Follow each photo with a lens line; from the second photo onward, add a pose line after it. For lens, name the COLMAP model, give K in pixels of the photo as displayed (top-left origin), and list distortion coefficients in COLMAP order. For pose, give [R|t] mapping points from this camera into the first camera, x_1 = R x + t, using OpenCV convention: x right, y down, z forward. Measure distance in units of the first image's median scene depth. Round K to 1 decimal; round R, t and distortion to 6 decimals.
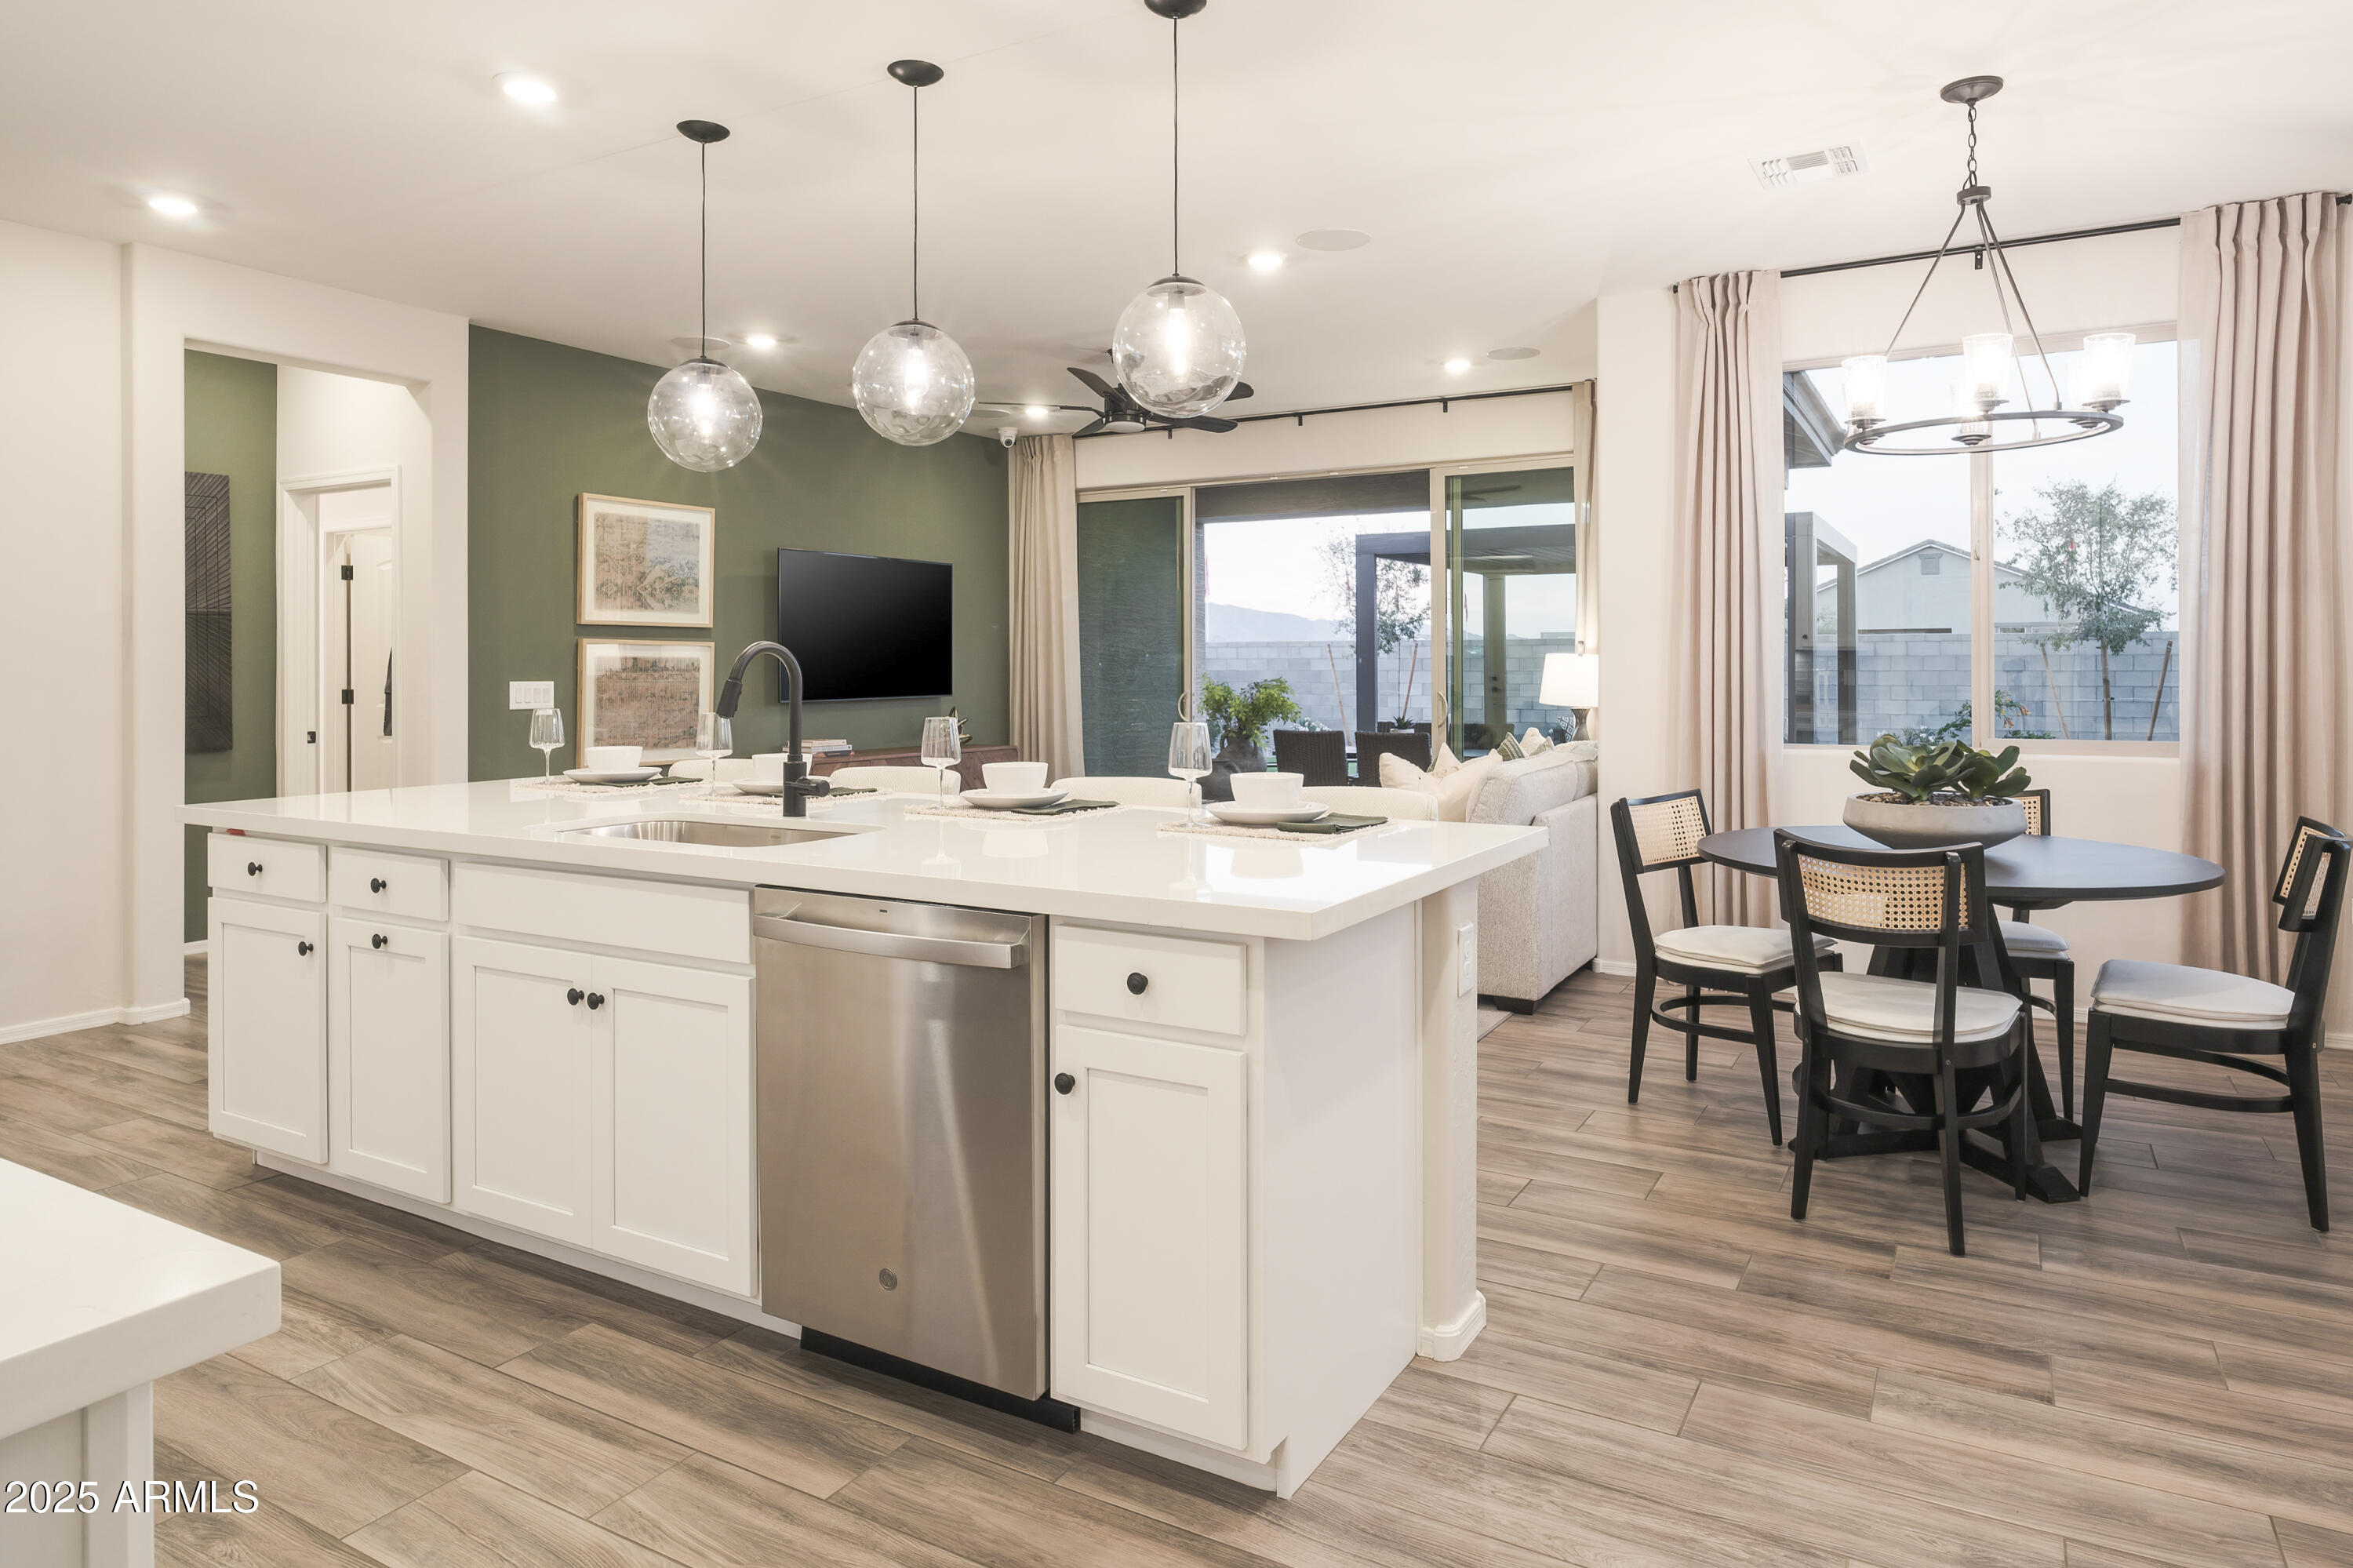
lens RADIAL K [[1378.7, 0, 1196.6], [0, 1378.7, 682.2], [0, 0, 1]] dist [-0.004503, 0.004054]
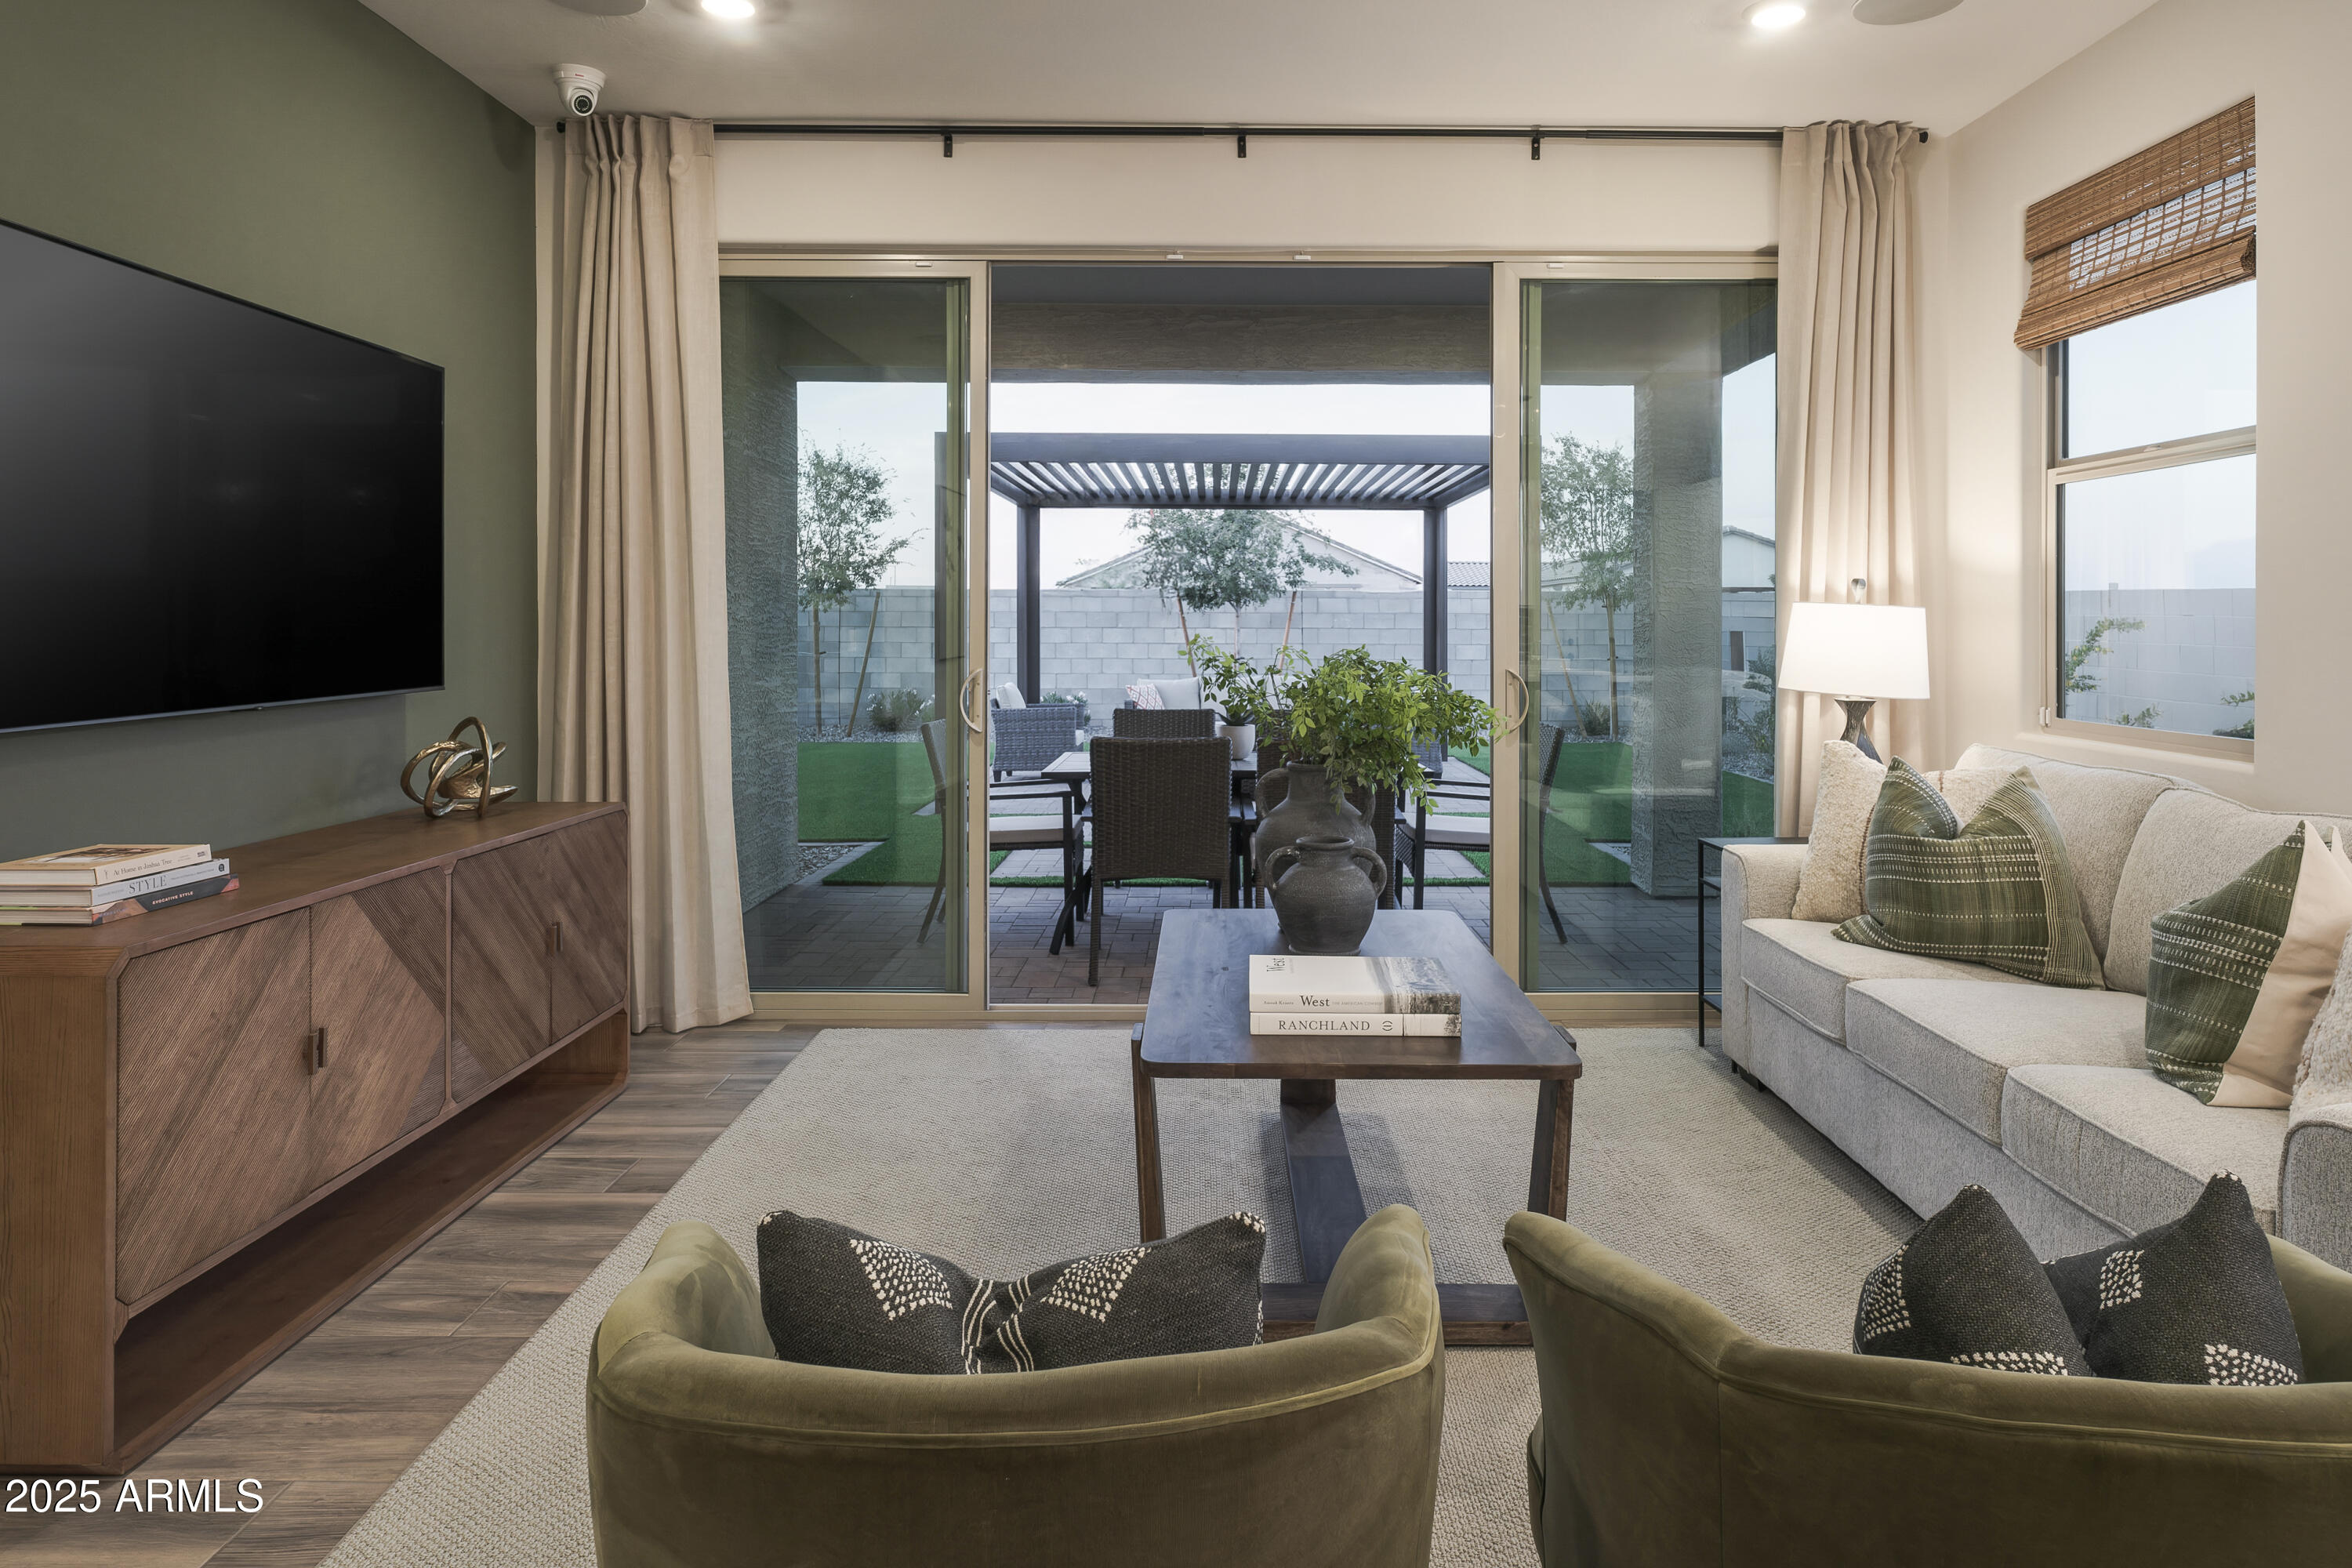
lens RADIAL K [[1388.7, 0, 1215.8], [0, 1388.7, 620.7], [0, 0, 1]] dist [-0.004438, 0.007108]
pose [[0.861290, 0.006693, 0.508069, -0.227132], [-0.000588, 0.999926, -0.012174, -0.006661], [-0.508113, 0.010187, 0.861230, 0.642276]]
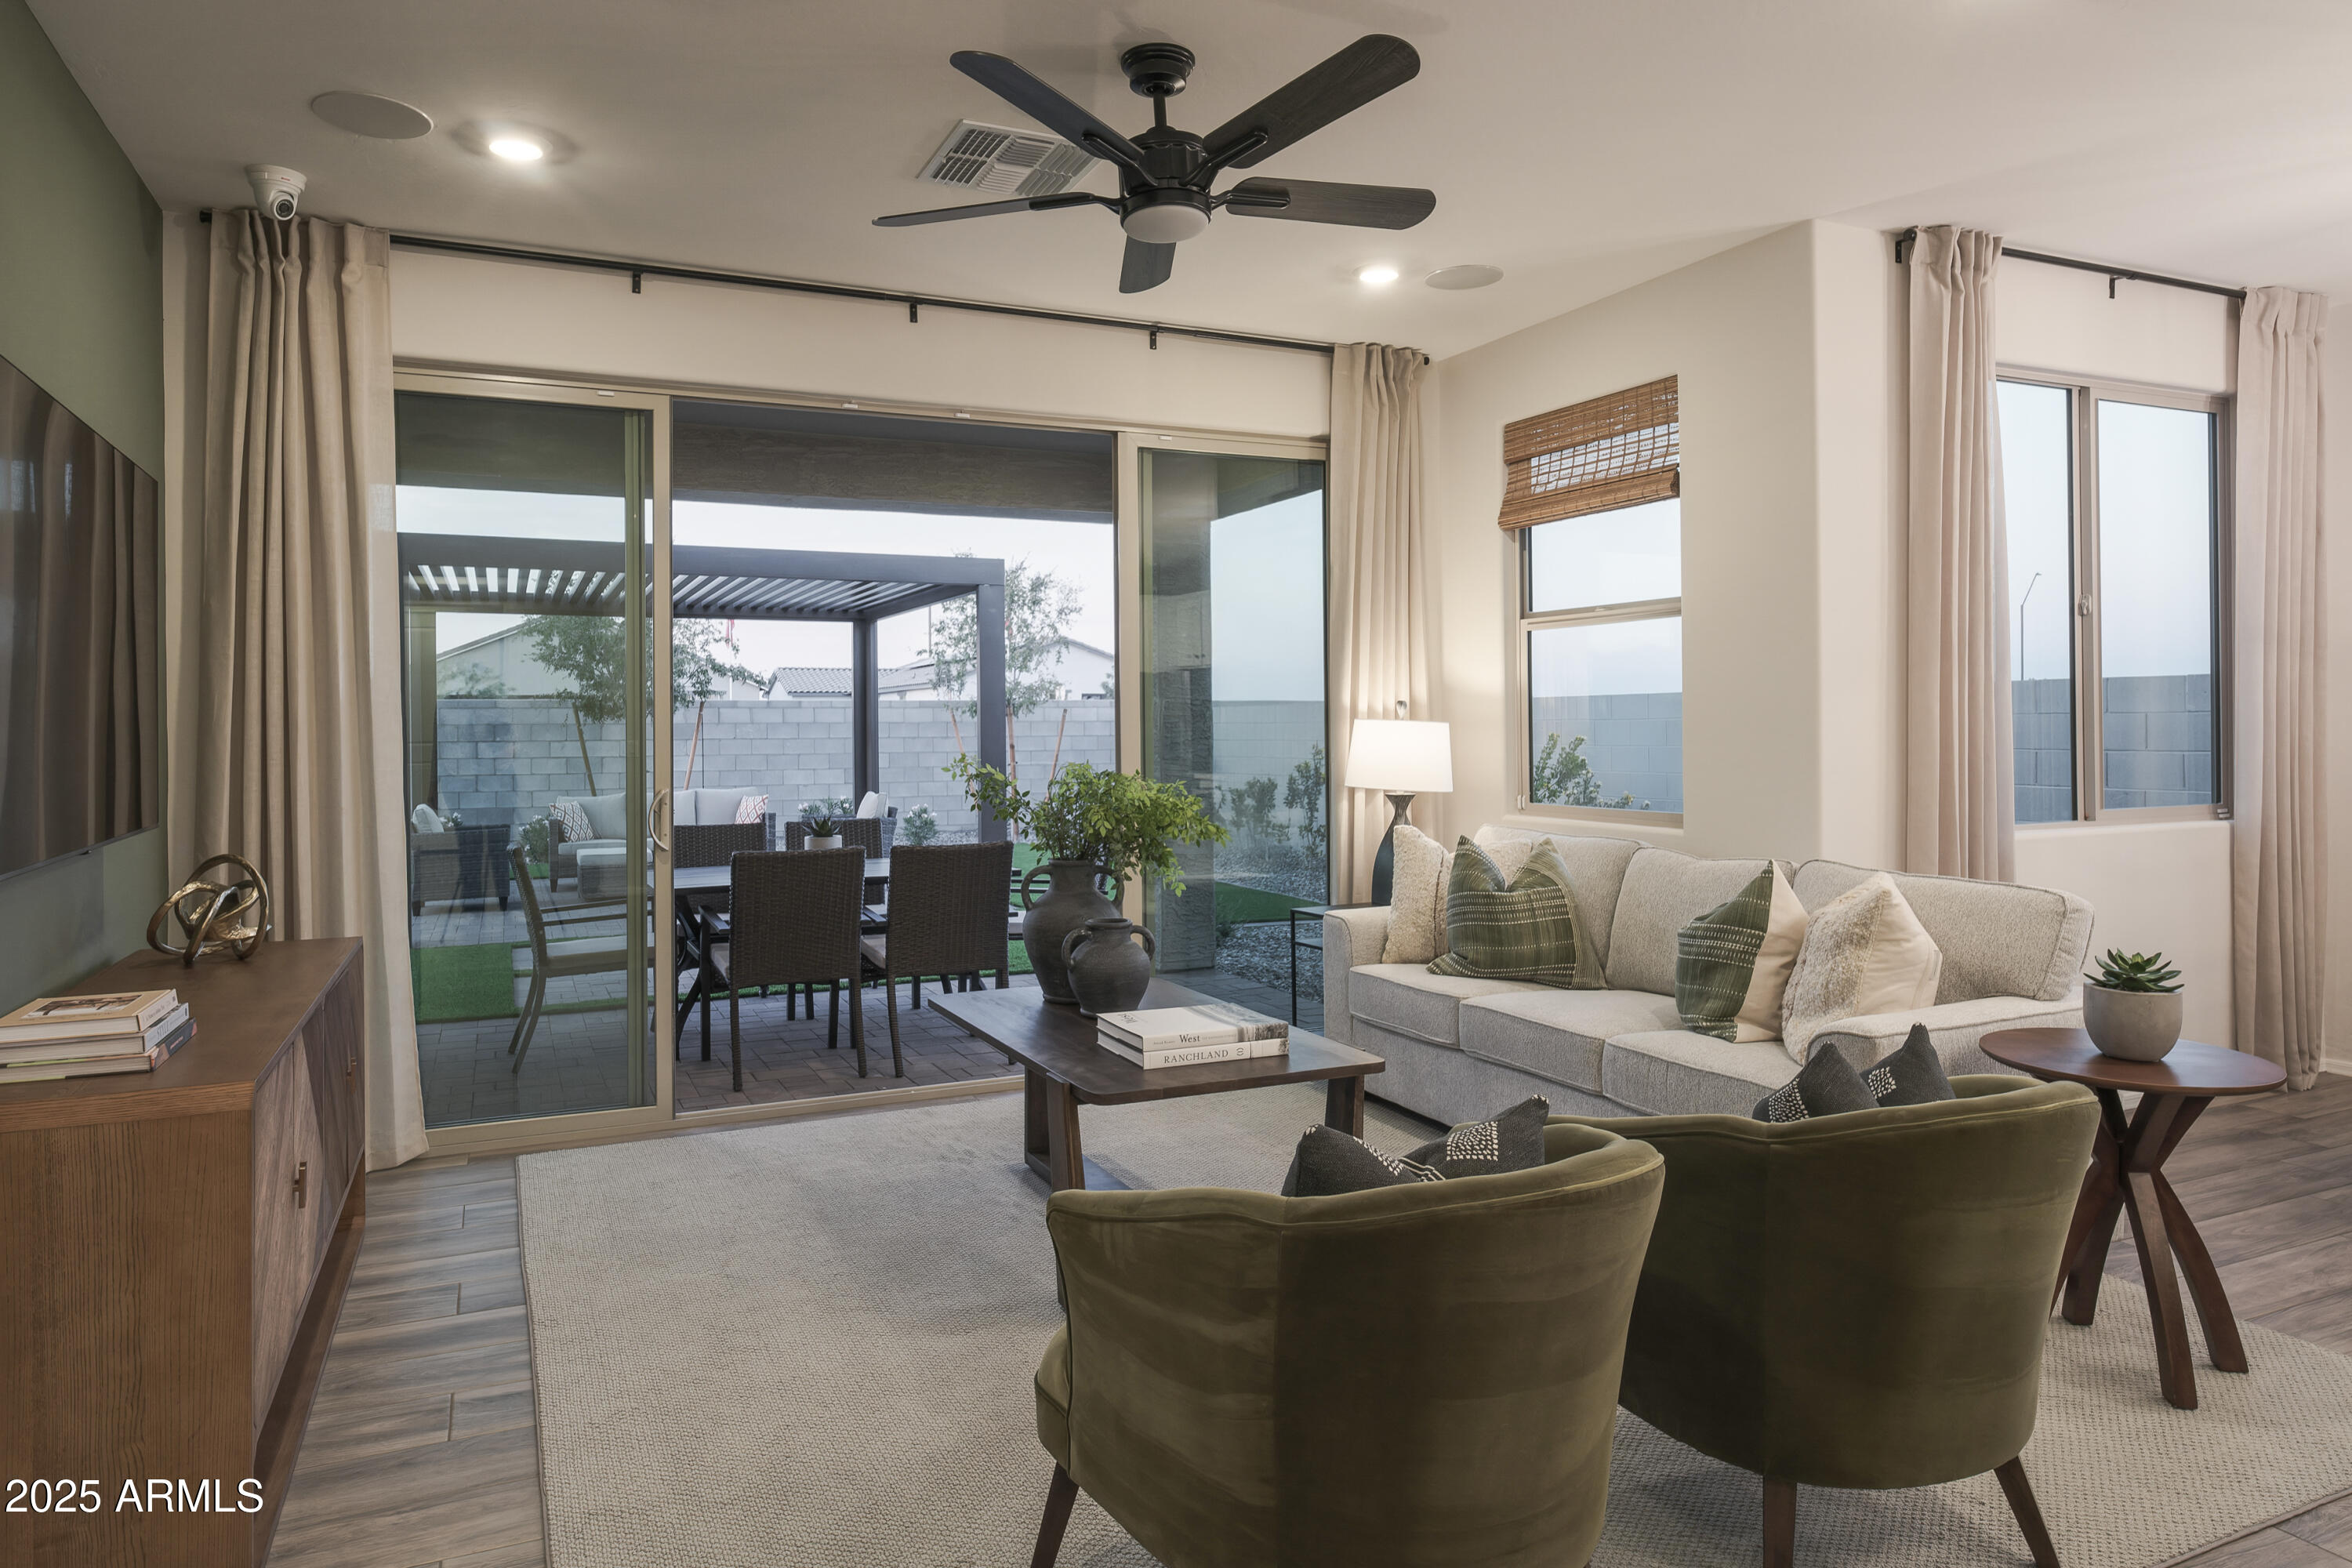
lens RADIAL K [[1378.0, 0, 1088.9], [0, 1378.0, 730.0], [0, 0, 1]] dist [-0.004503, 0.004054]
pose [[0.599123, -0.003778, 0.800648, -0.394676], [0.015230, 0.999862, -0.006679, -0.011927], [-0.800512, 0.016195, 0.599098, 0.687903]]
